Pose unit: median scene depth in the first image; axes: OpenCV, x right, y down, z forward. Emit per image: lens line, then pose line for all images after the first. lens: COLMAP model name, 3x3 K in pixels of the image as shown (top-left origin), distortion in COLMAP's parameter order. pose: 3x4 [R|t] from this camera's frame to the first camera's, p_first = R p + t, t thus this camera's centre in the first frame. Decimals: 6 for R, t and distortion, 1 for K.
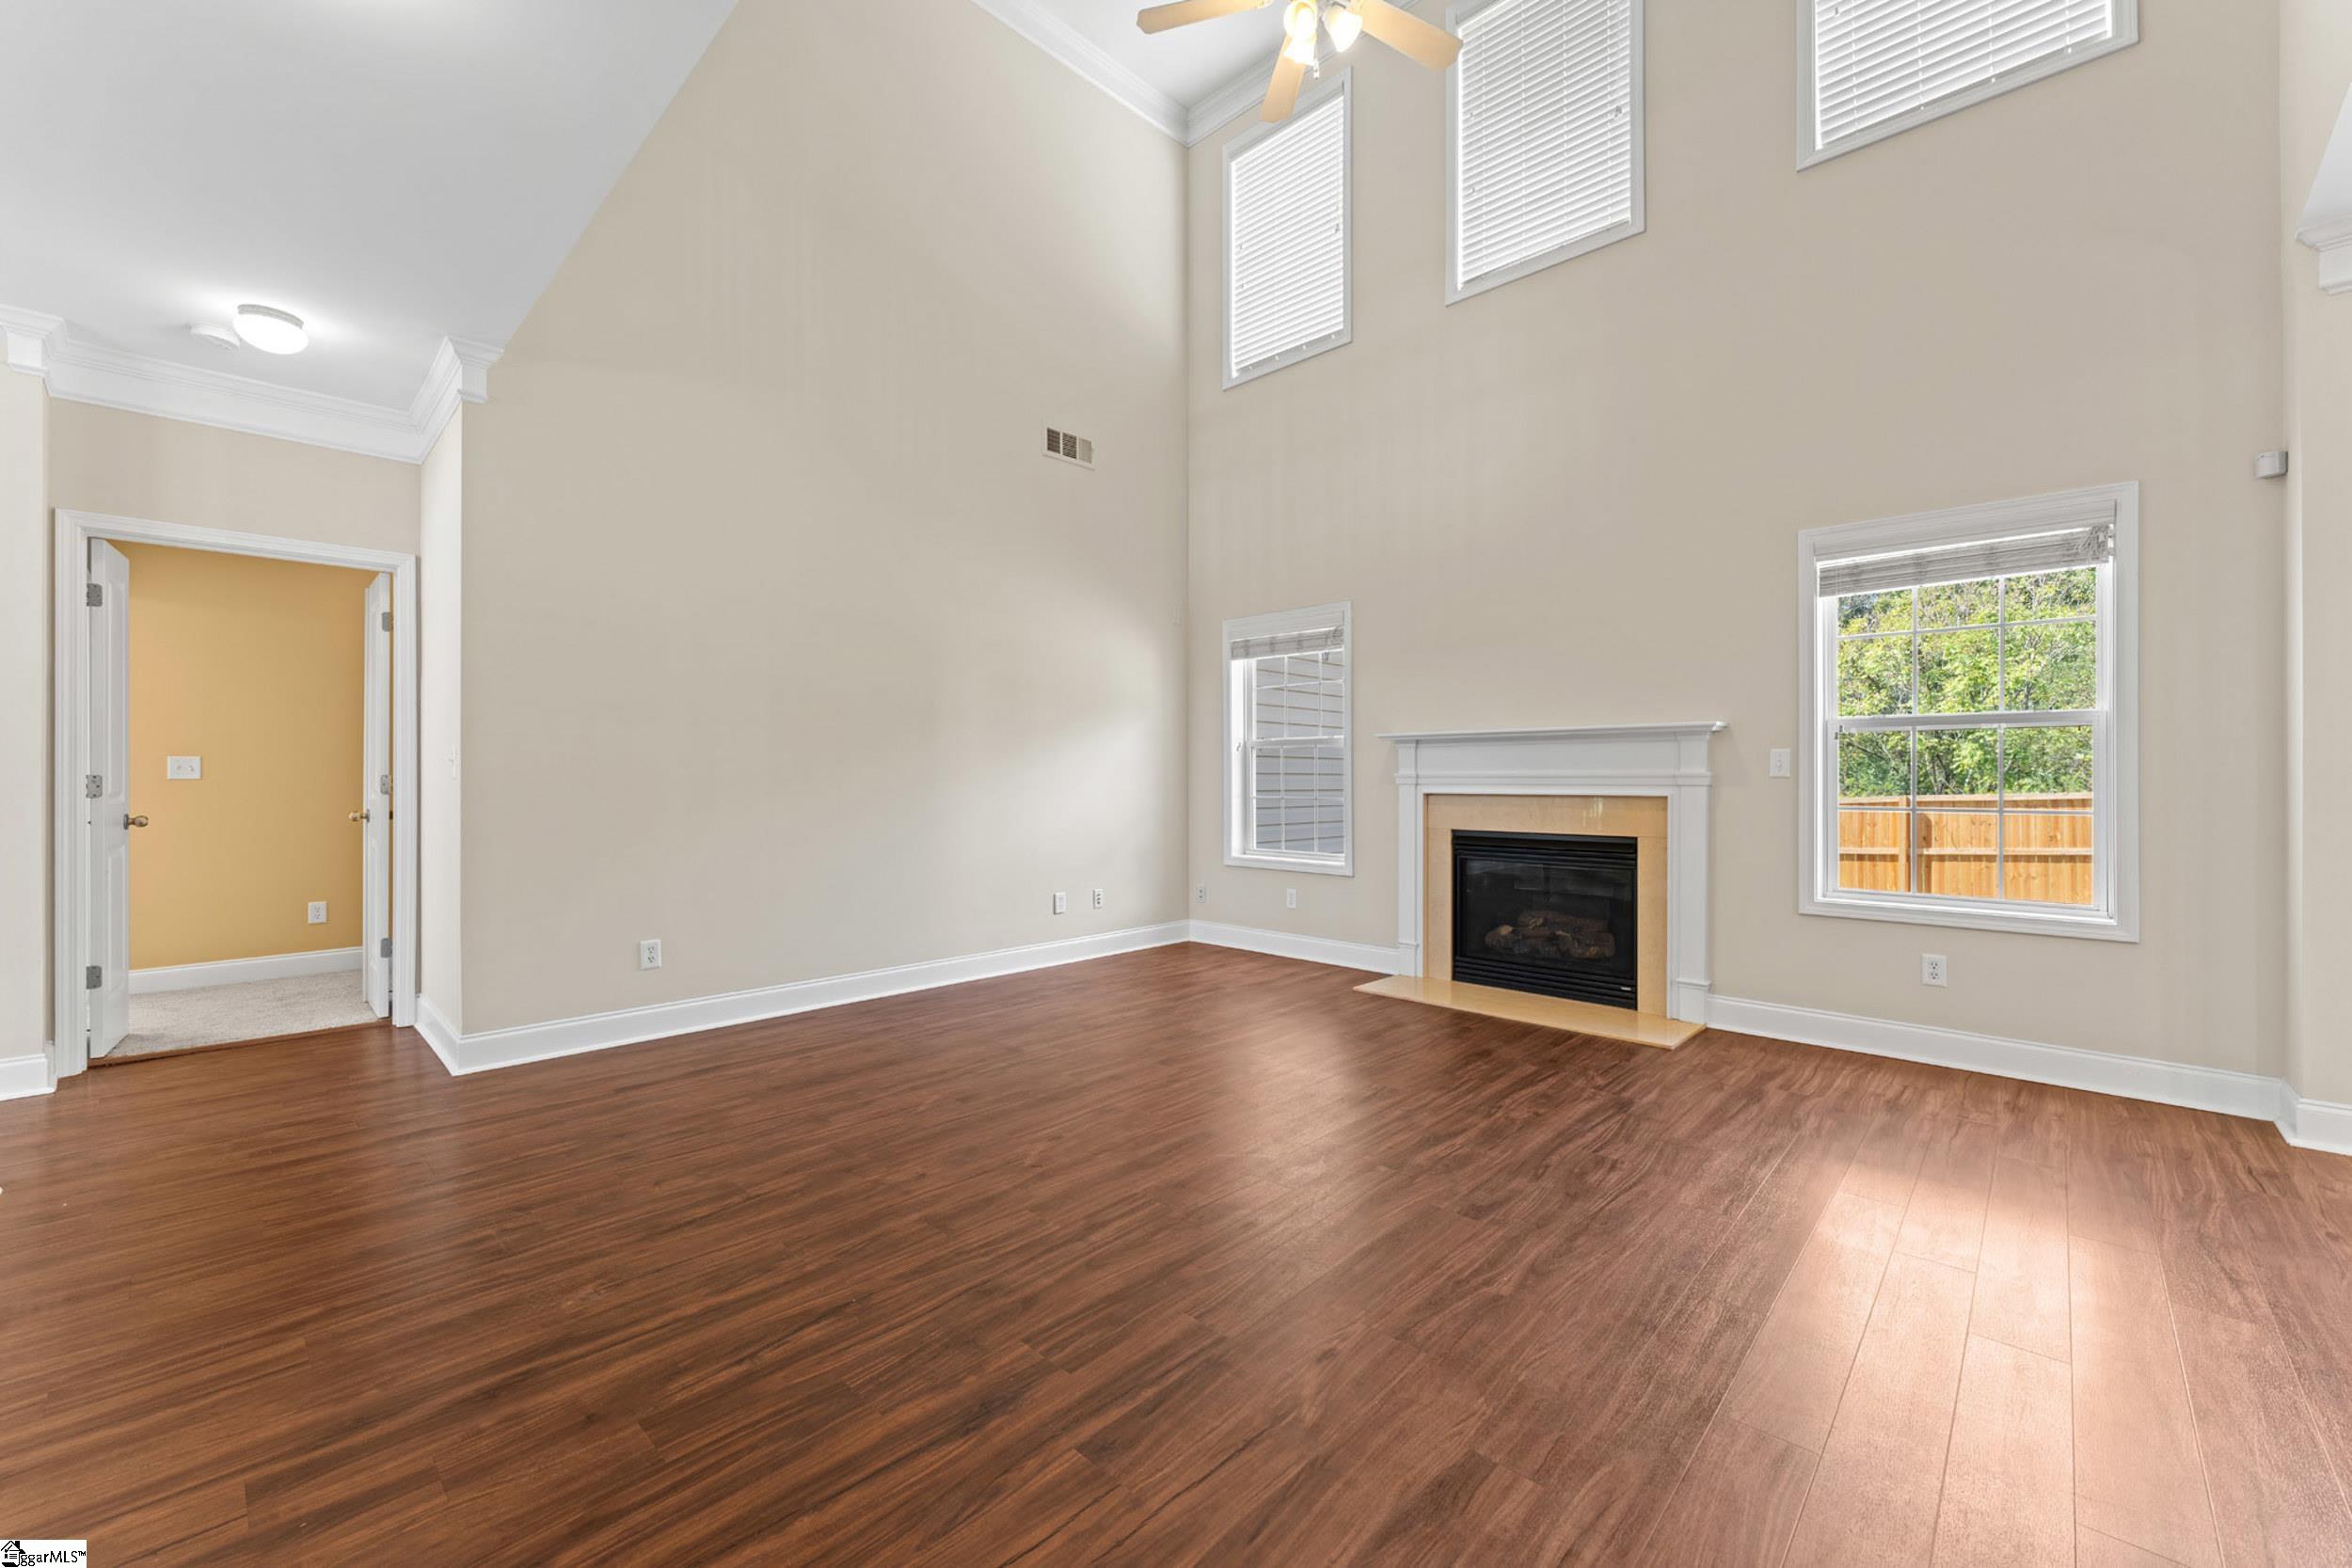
lens RADIAL K [[942.7, 0, 1179.3], [0, 942.7, 777.0], [0, 0, 1]] dist [0.000145, 0.000523]
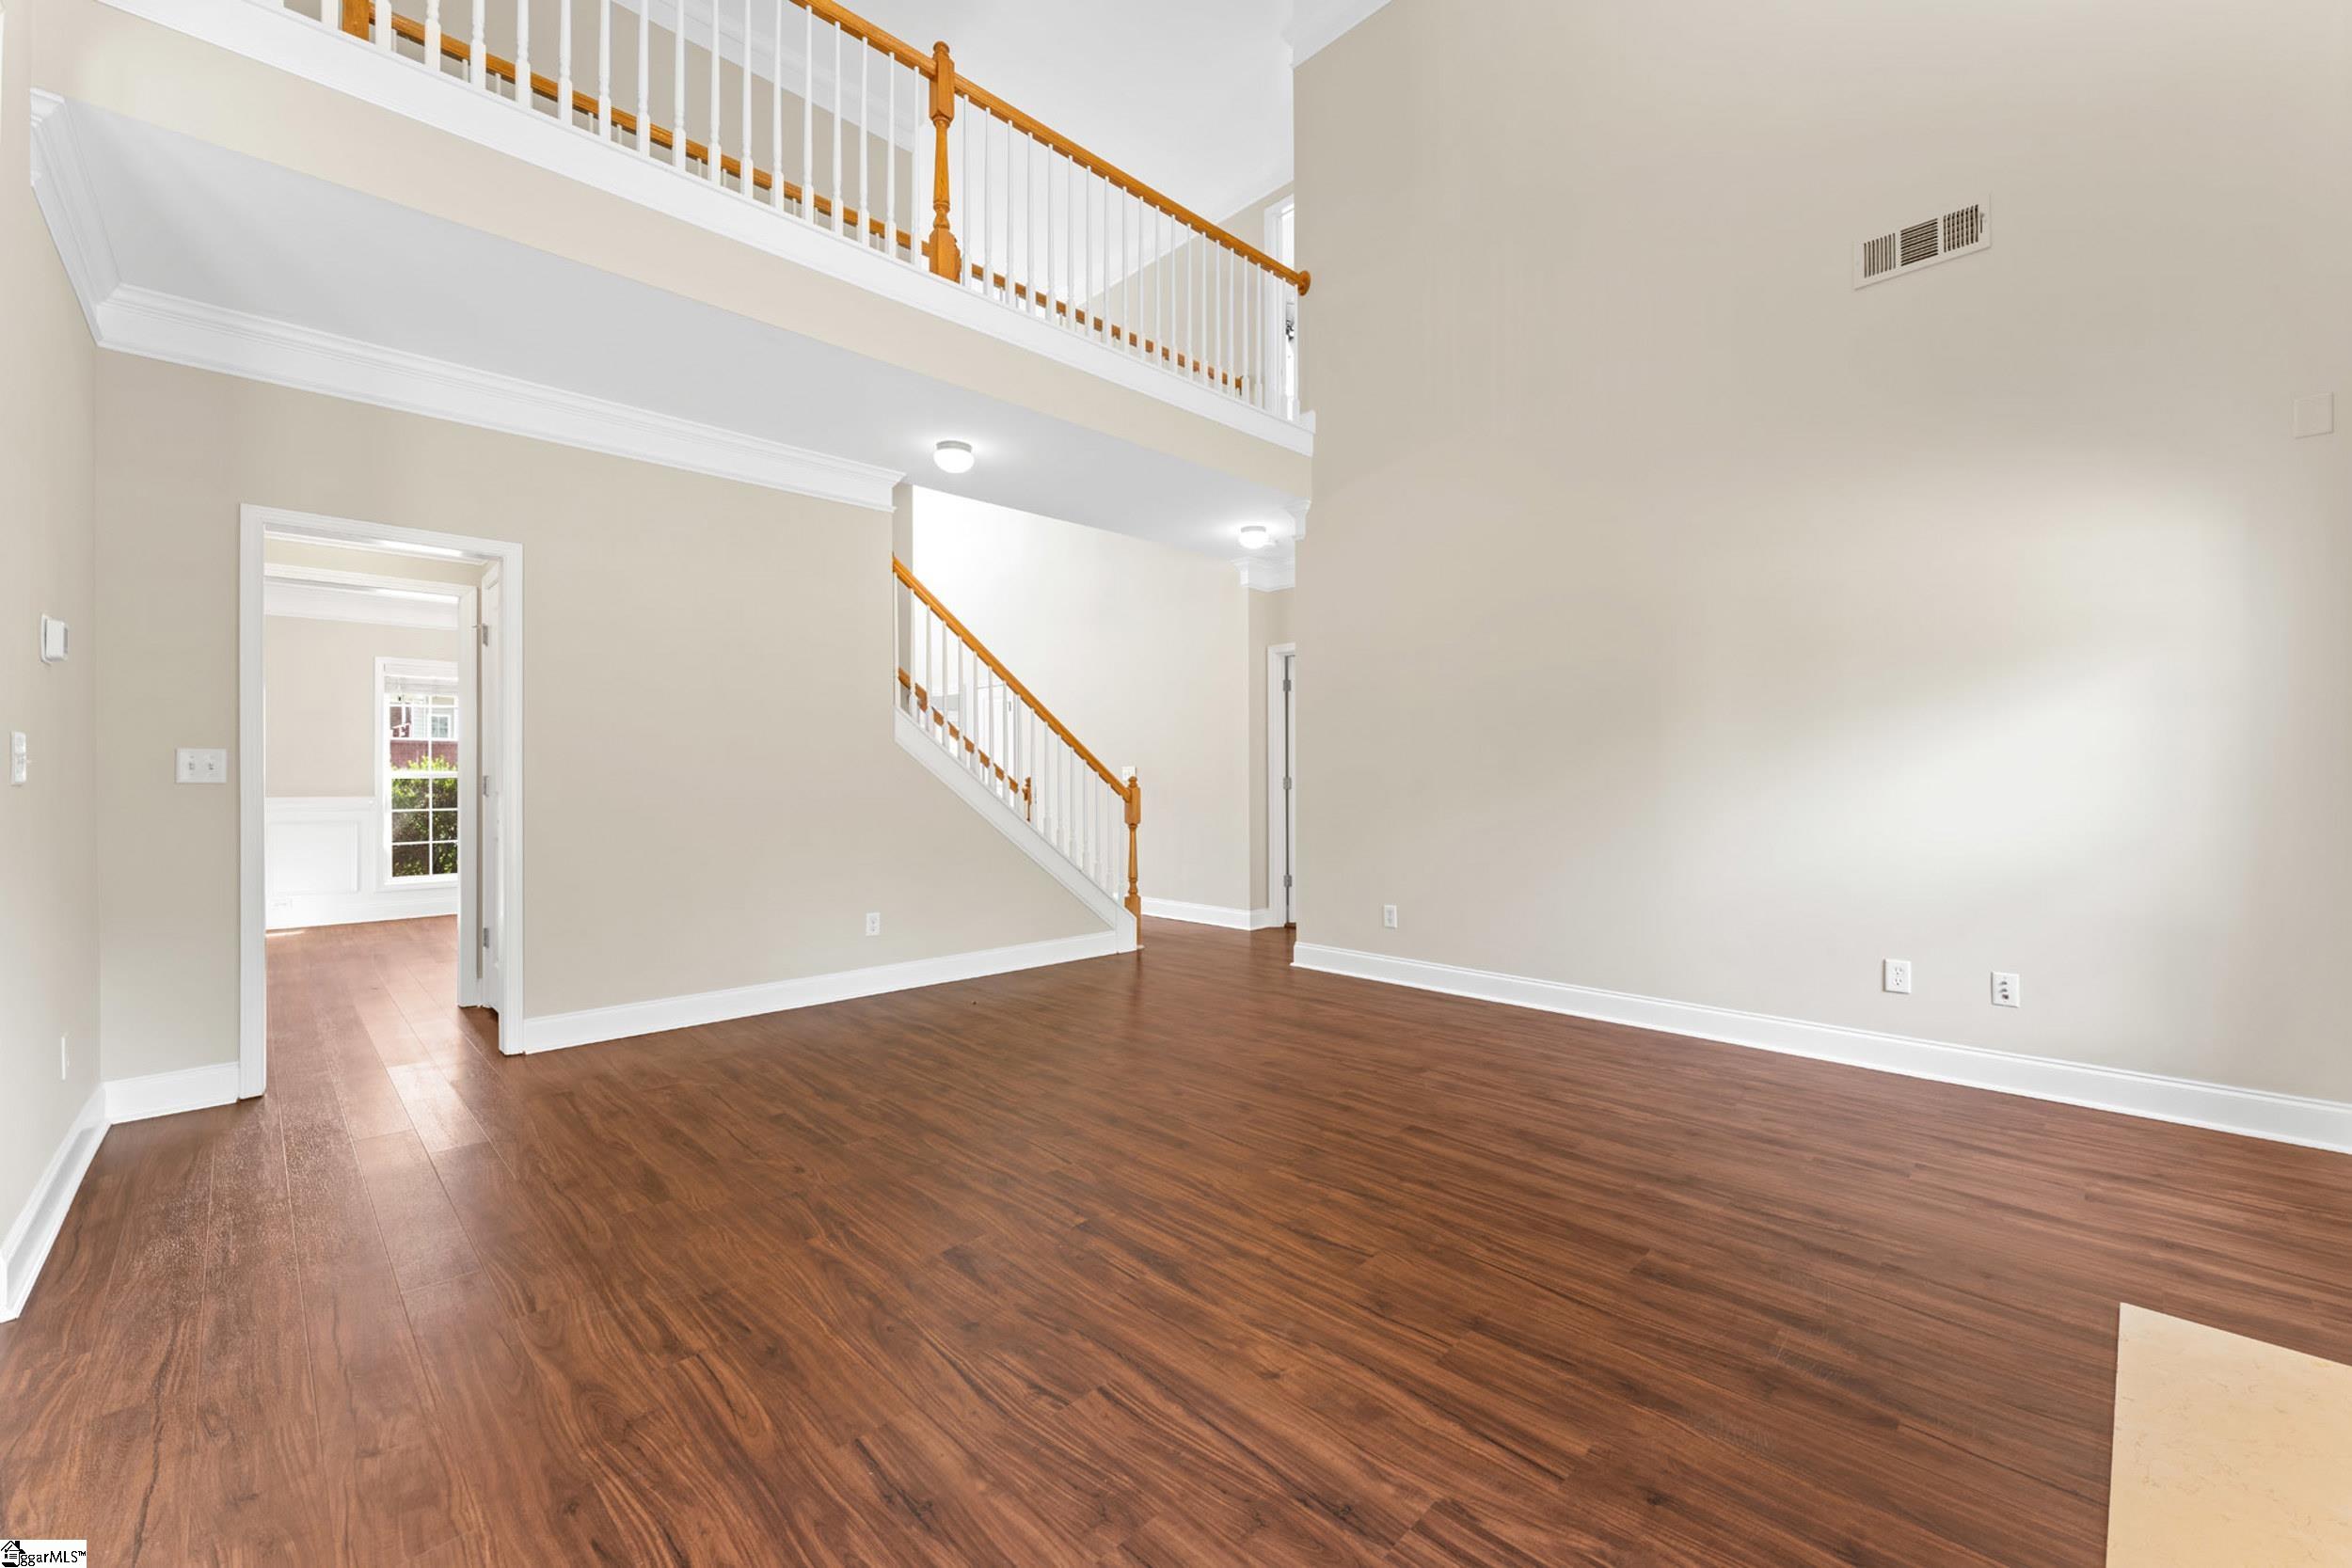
lens RADIAL K [[942.7, 0, 1163.2], [0, 942.7, 775.0], [0, 0, 1]] dist [0.000145, 0.000523]
pose [[-0.043269, -0.003057, -0.999059, 0.987171], [0.004342, 0.999985, -0.003248, -0.002387], [0.999054, -0.004478, -0.043255, 0.998766]]
